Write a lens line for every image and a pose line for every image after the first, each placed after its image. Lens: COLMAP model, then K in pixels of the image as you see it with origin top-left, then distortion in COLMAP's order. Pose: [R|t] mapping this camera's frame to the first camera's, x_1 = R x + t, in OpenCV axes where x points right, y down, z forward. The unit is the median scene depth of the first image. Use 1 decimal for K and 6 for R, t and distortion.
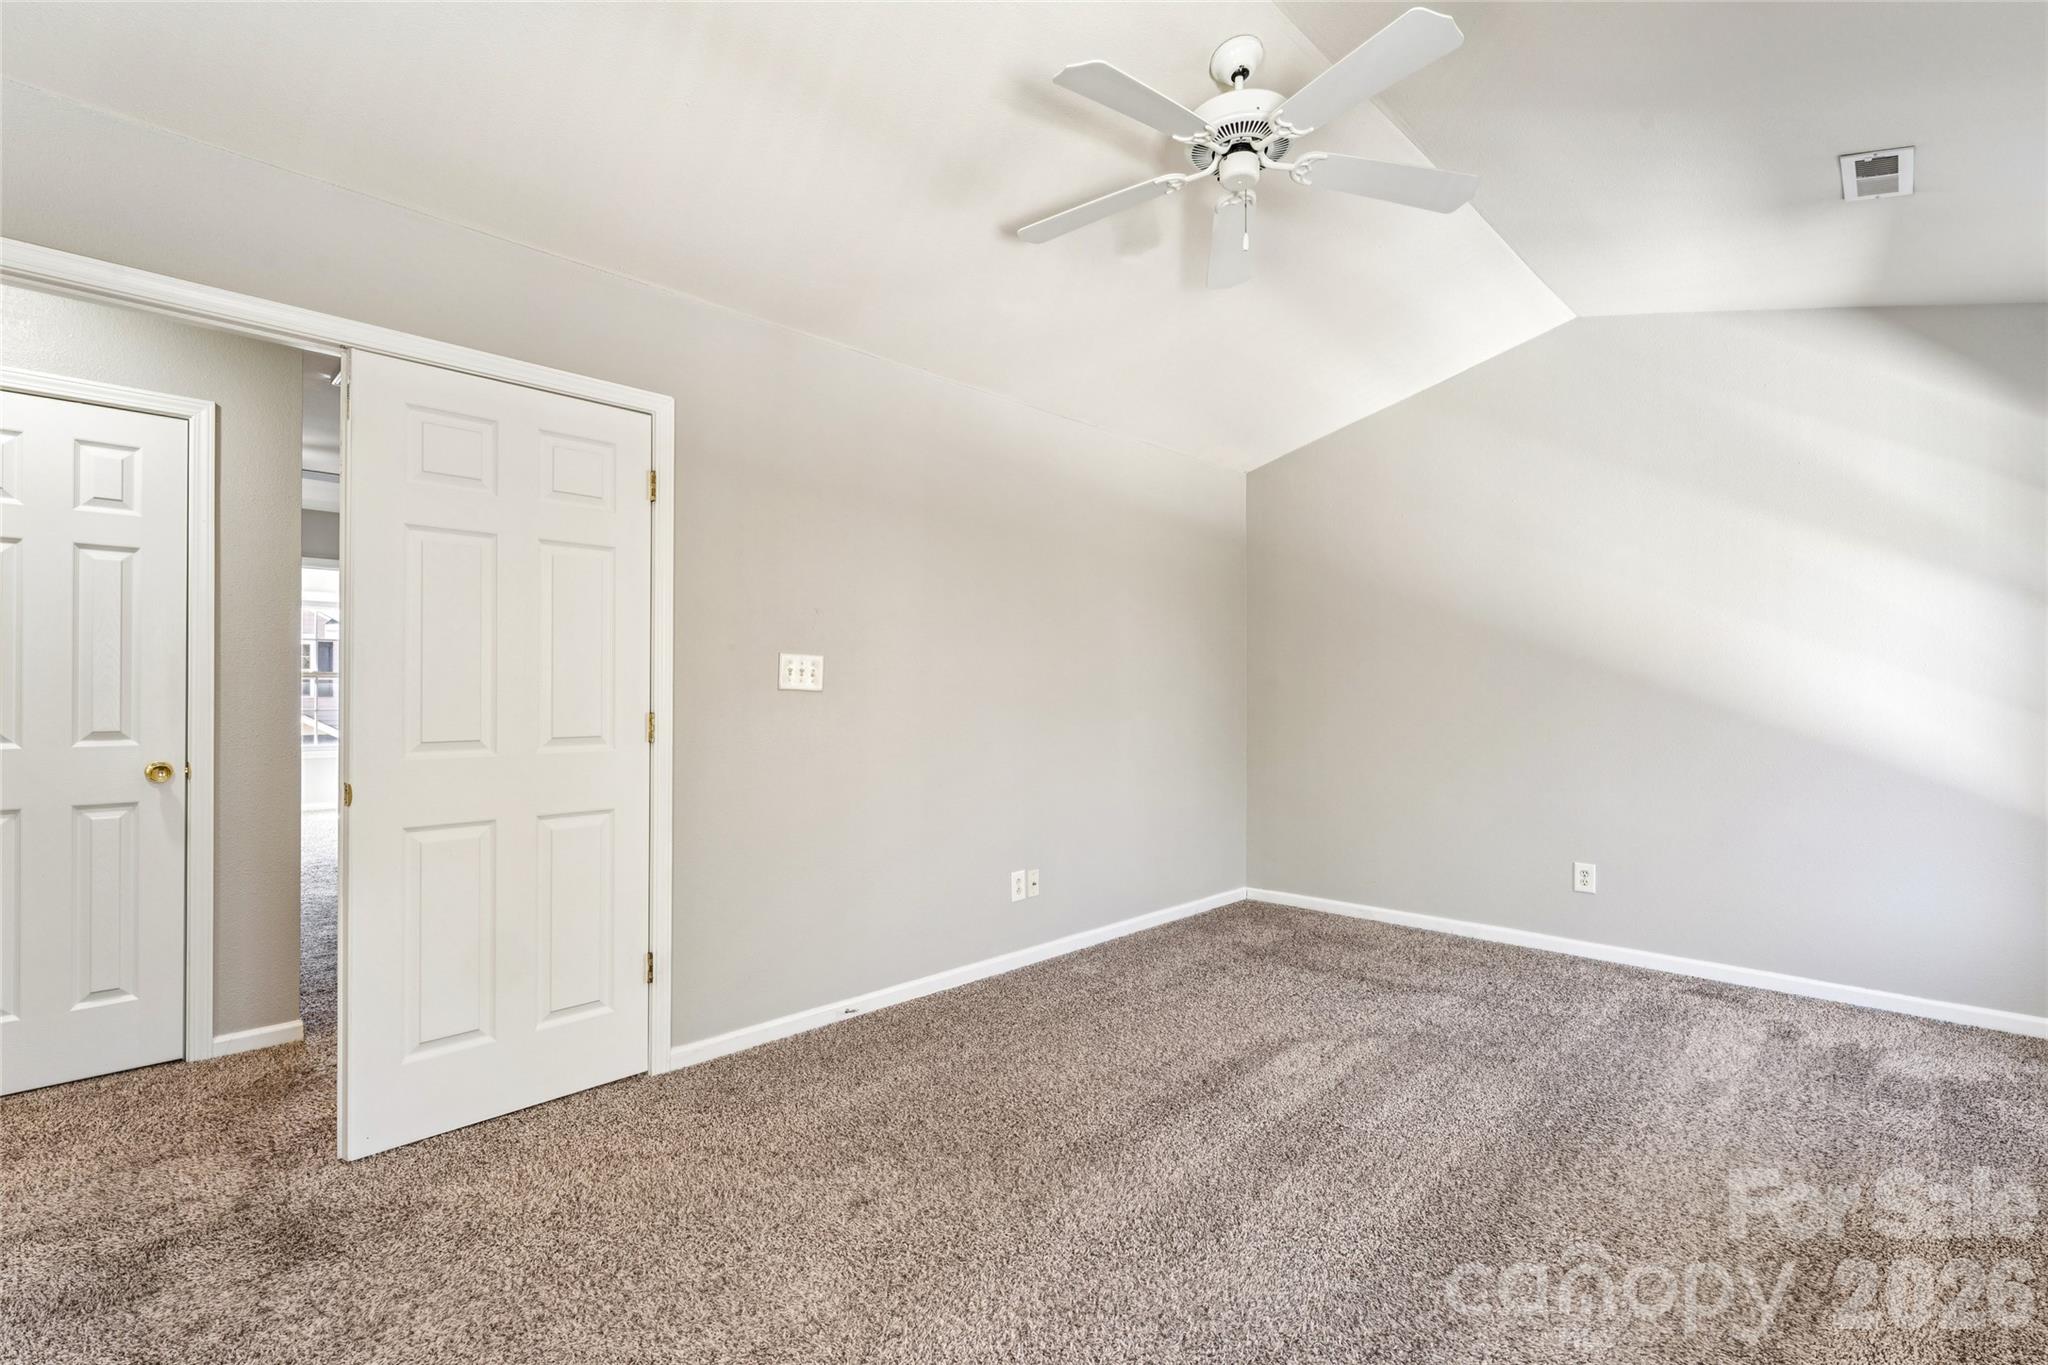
lens RADIAL K [[928.4, 0, 1023.8], [0, 928.4, 691.0], [0, 0, 1]] dist [0.000598, -0.000995]
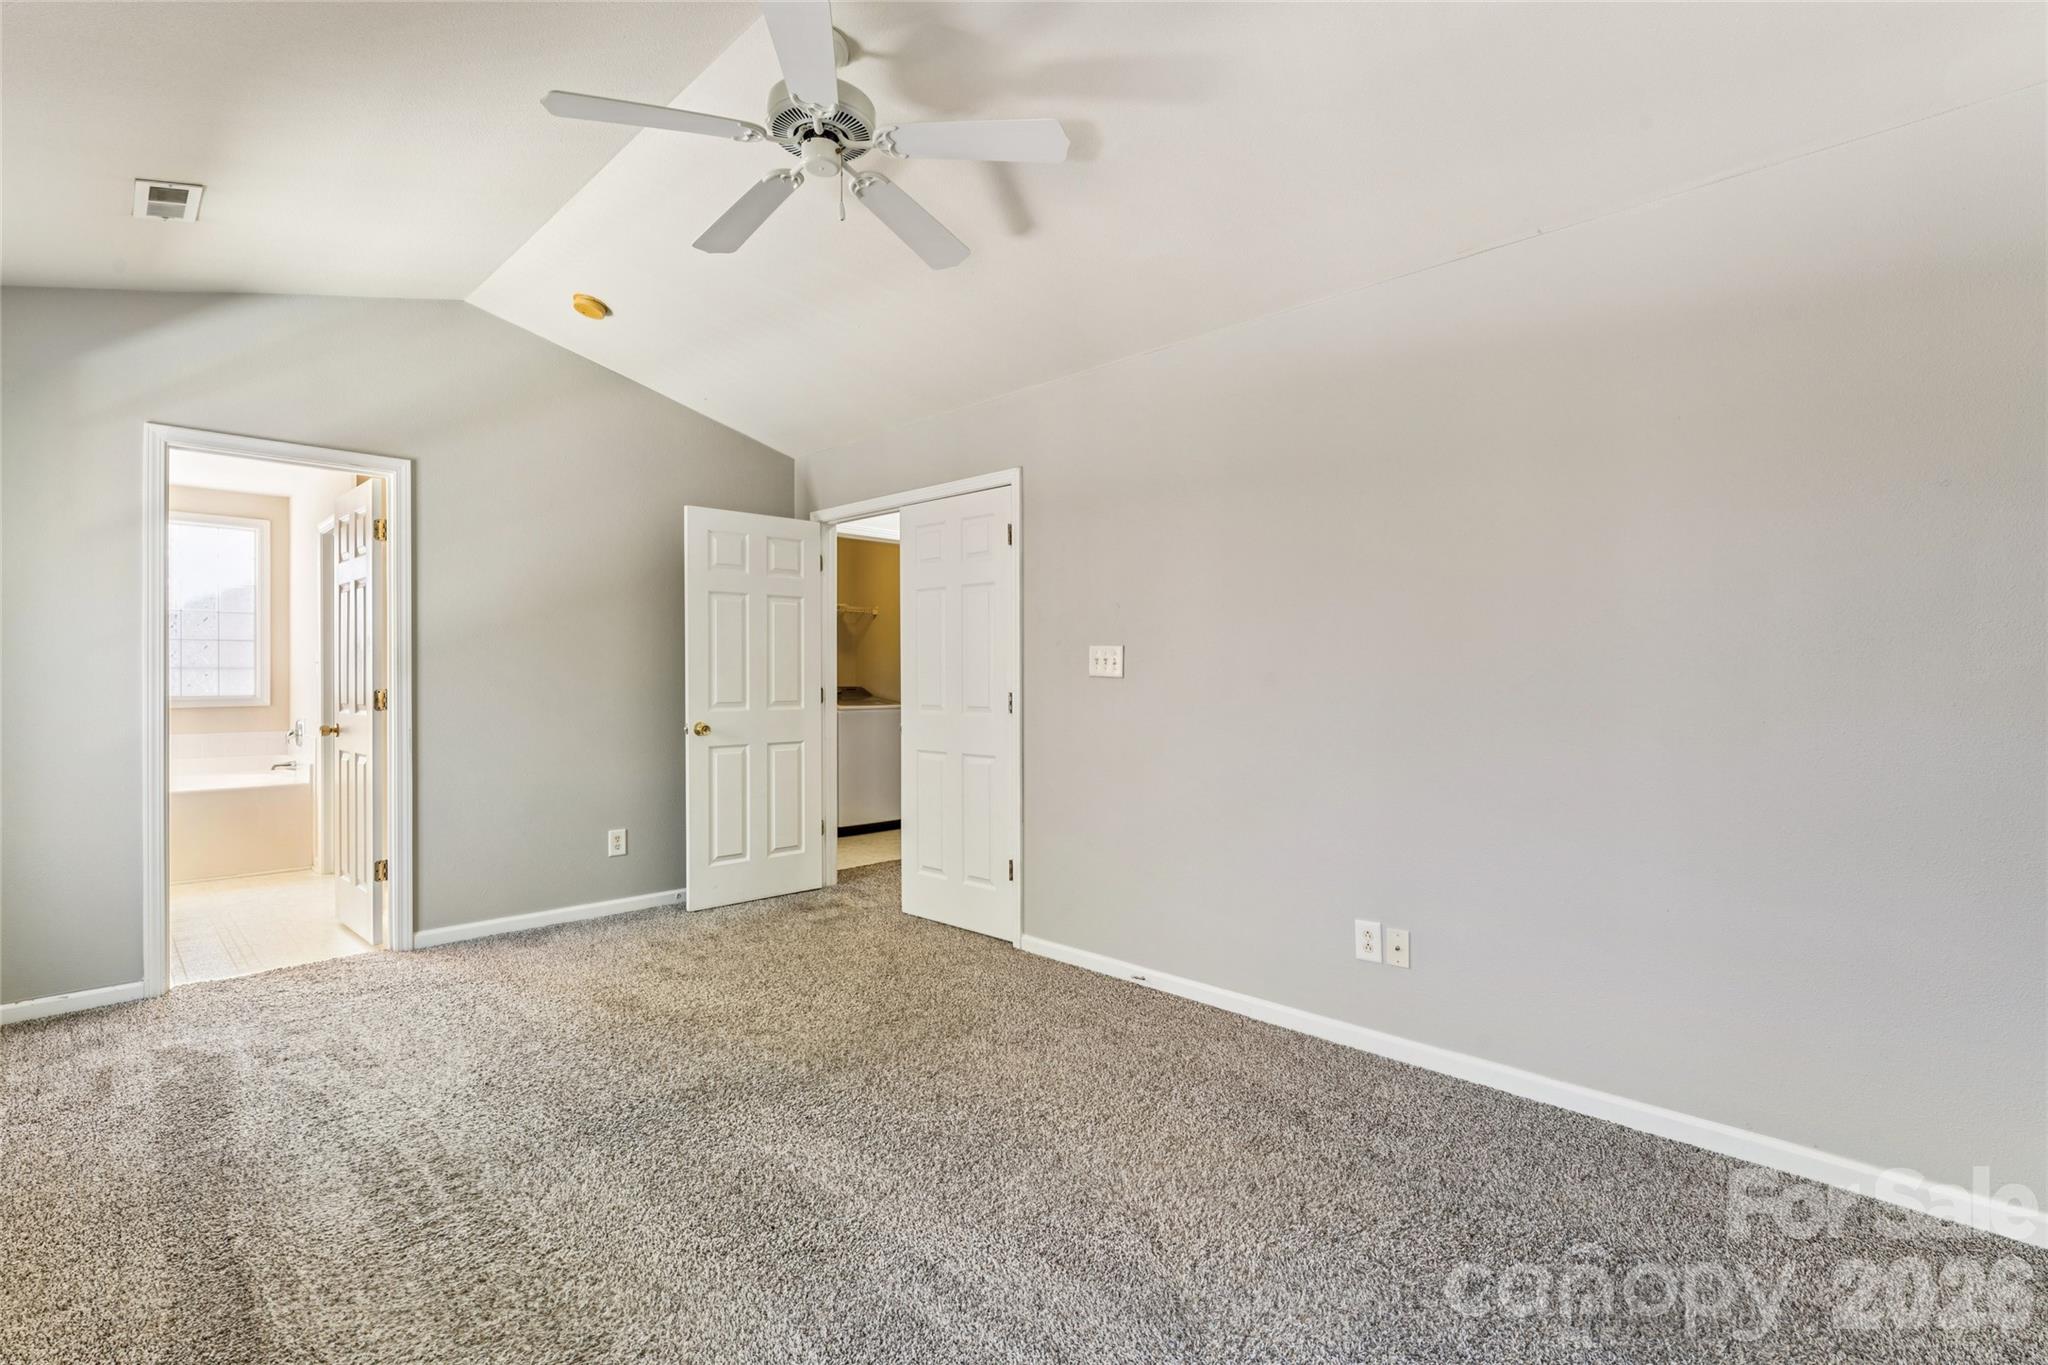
lens RADIAL K [[928.4, 0, 1021.4], [0, 928.4, 675.8], [0, 0, 1]] dist [0.000598, -0.000995]
pose [[-0.002977, 0.001508, -0.999994, 0.901711], [0.003948, 0.999991, 0.001496, -0.004152], [0.999988, -0.003943, -0.002983, 0.892236]]
